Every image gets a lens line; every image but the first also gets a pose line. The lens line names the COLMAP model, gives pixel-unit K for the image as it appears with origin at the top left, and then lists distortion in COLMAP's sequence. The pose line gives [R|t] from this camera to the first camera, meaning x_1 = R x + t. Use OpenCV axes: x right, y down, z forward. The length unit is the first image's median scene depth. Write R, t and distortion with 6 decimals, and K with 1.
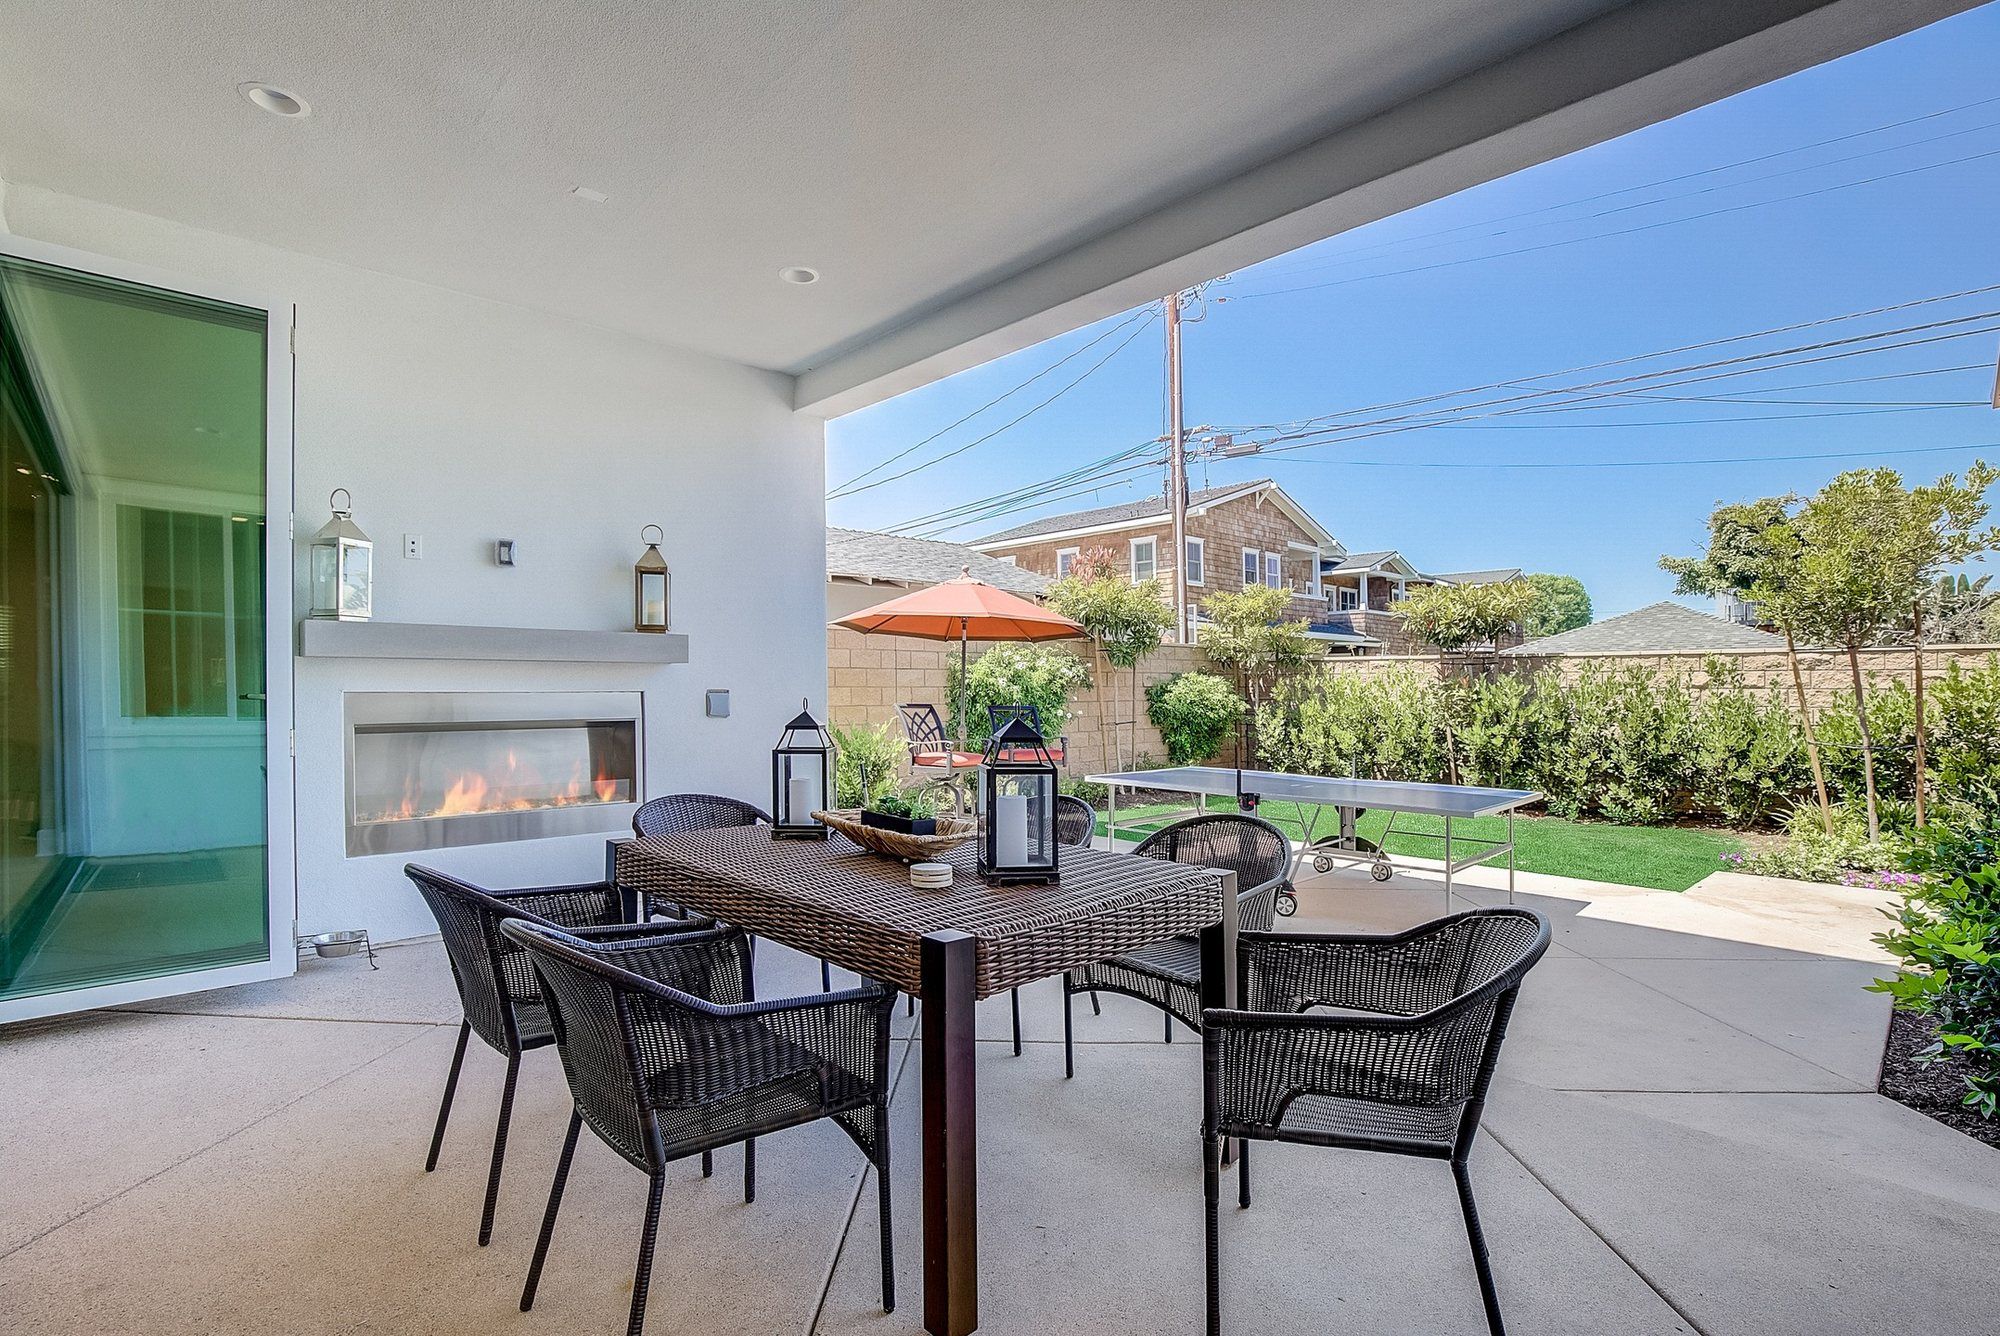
lens RADIAL K [[917.9, 0, 1016.7], [0, 917.9, 674.1], [0, 0, 1]] dist [-0.025320, 0.000690]
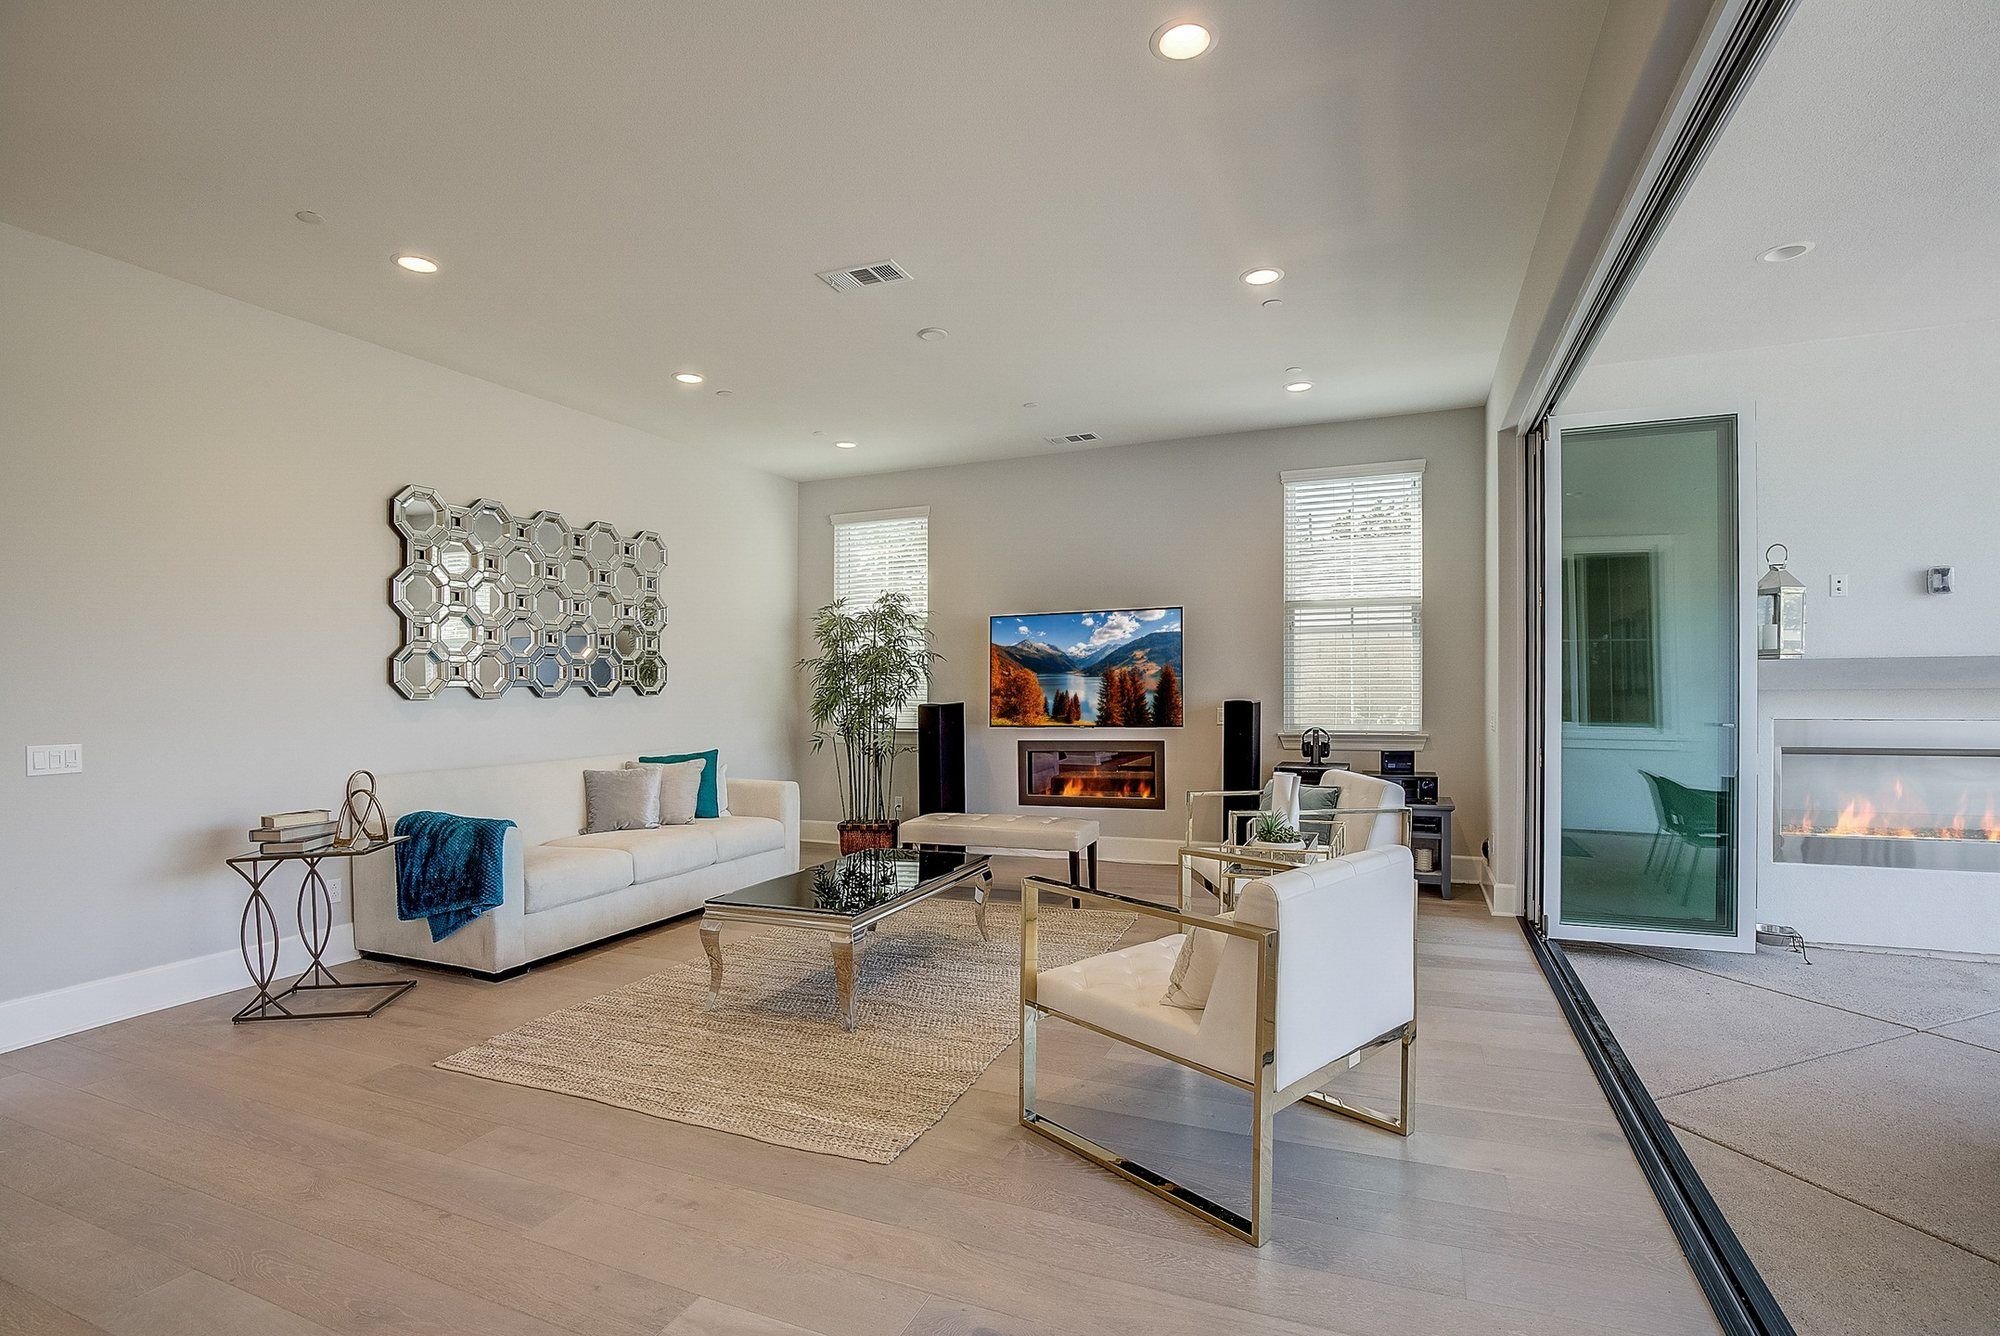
lens RADIAL K [[946.1, 0, 977.2], [0, 946.1, 706.1], [0, 0, 1]] dist [-0.016742, 0.001209]
pose [[0.400168, 0.006448, -0.916419, -0.052174], [0.019568, 0.999687, 0.015579, -0.032138], [0.916233, -0.024167, 0.399917, -0.371288]]
